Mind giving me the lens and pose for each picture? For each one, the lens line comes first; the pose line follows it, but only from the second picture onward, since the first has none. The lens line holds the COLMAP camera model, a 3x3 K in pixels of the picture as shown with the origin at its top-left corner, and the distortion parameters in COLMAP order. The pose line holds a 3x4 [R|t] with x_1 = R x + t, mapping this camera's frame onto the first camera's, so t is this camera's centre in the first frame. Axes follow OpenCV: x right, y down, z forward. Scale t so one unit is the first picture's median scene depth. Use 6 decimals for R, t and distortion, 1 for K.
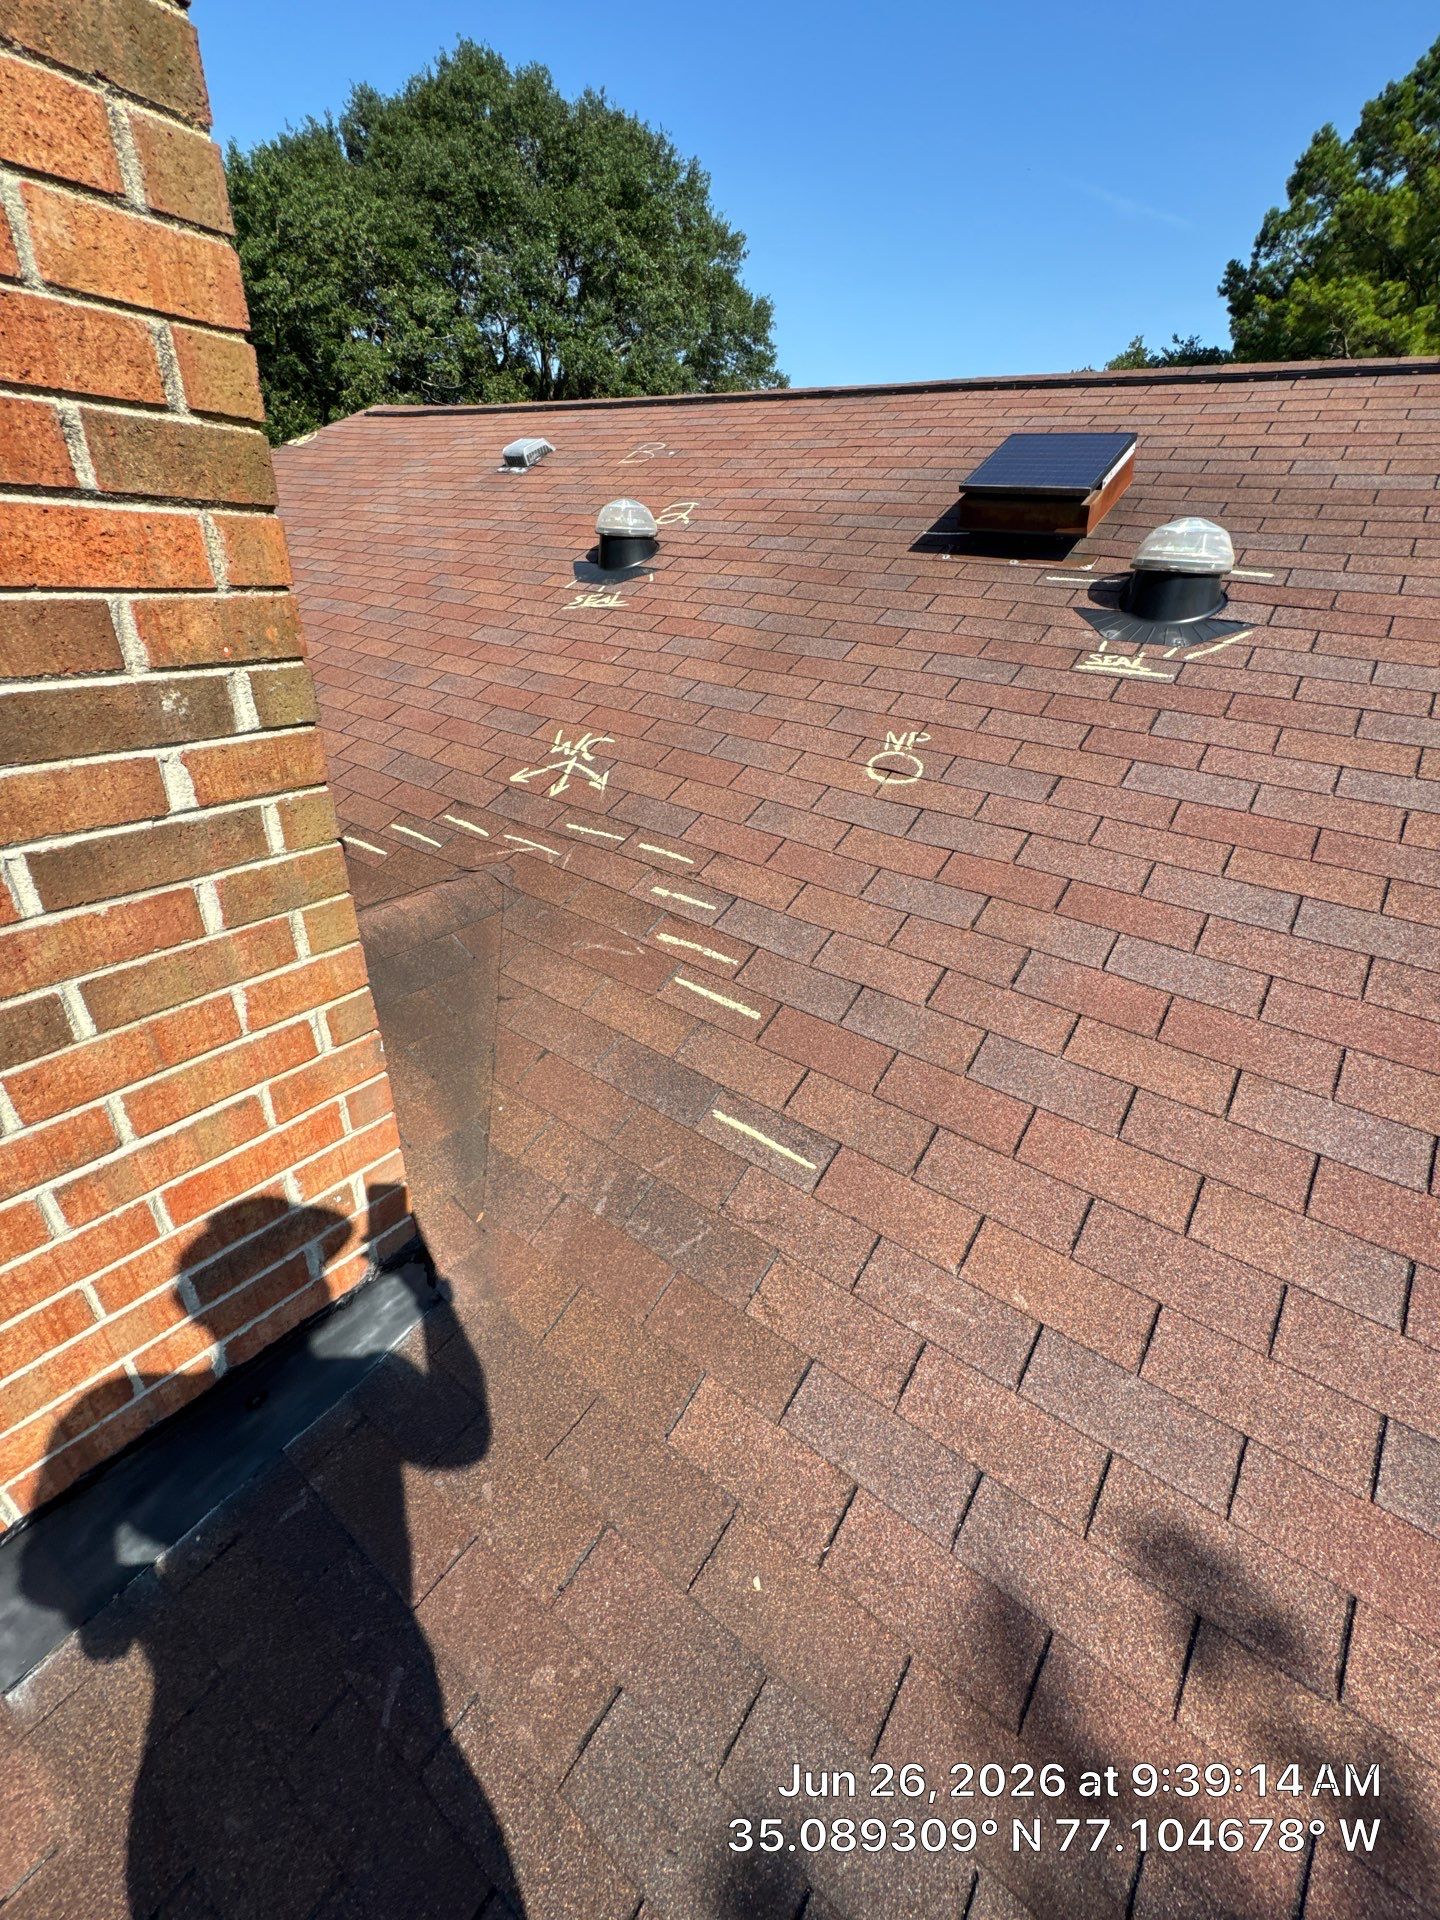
lens RADIAL K [[774.2, 0, 695.2], [0, 774.2, 937.0], [0, 0, 1]] dist [-0.005595, -0.000432]
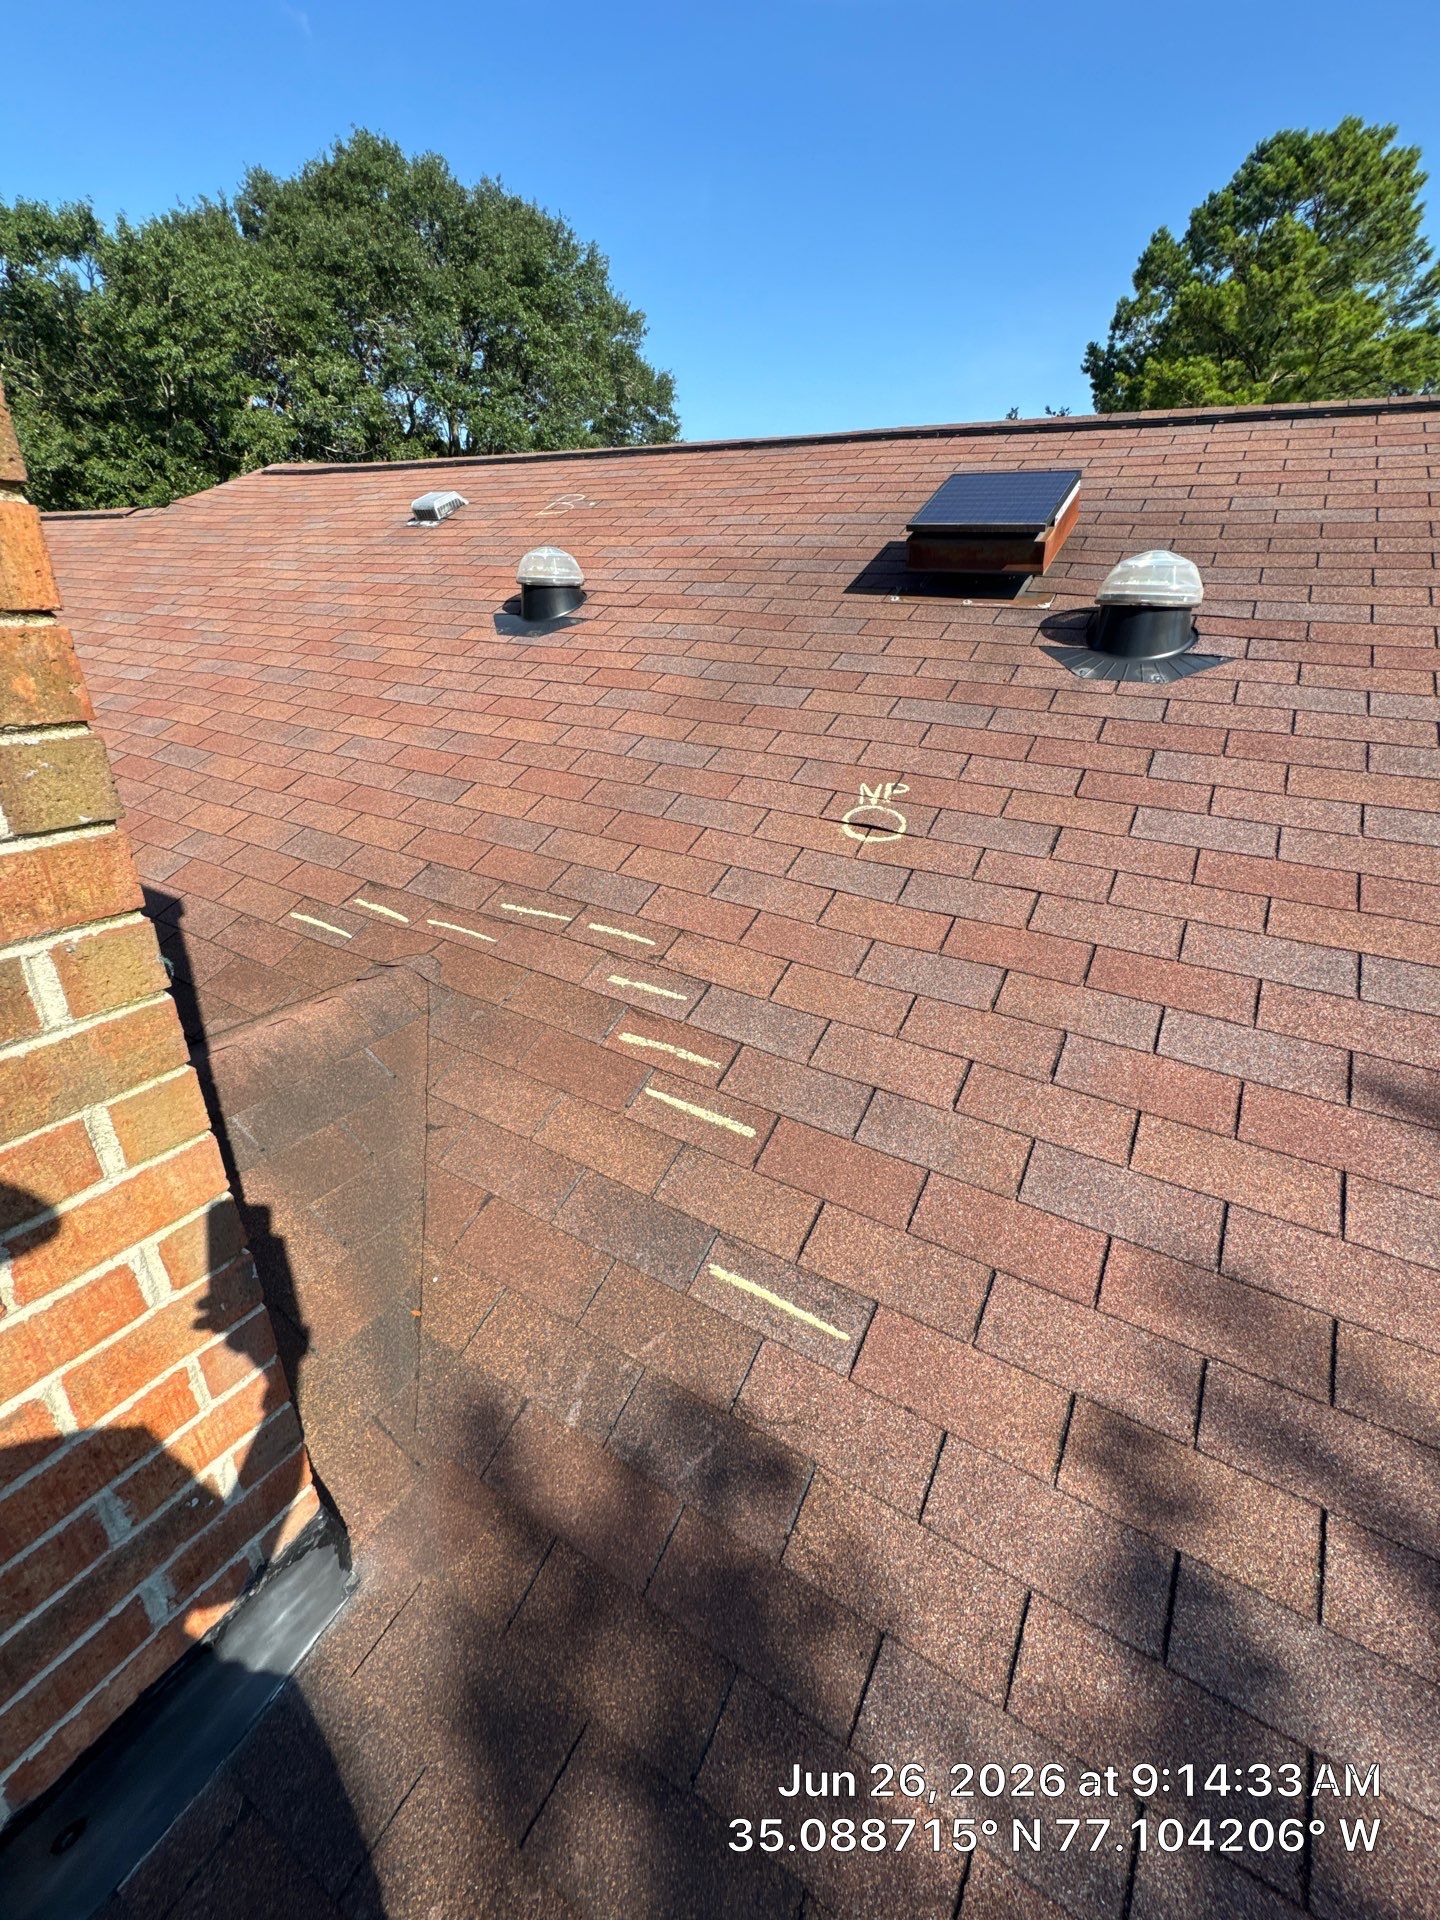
lens RADIAL K [[783.4, 0, 701.2], [0, 783.4, 931.3], [0, 0, 1]] dist [-0.005427, 0.000613]
pose [[0.994295, -0.055405, 0.091149, -0.028236], [0.061865, 0.995652, -0.069643, -0.043971], [-0.086894, 0.074885, 0.993399, 0.127068]]
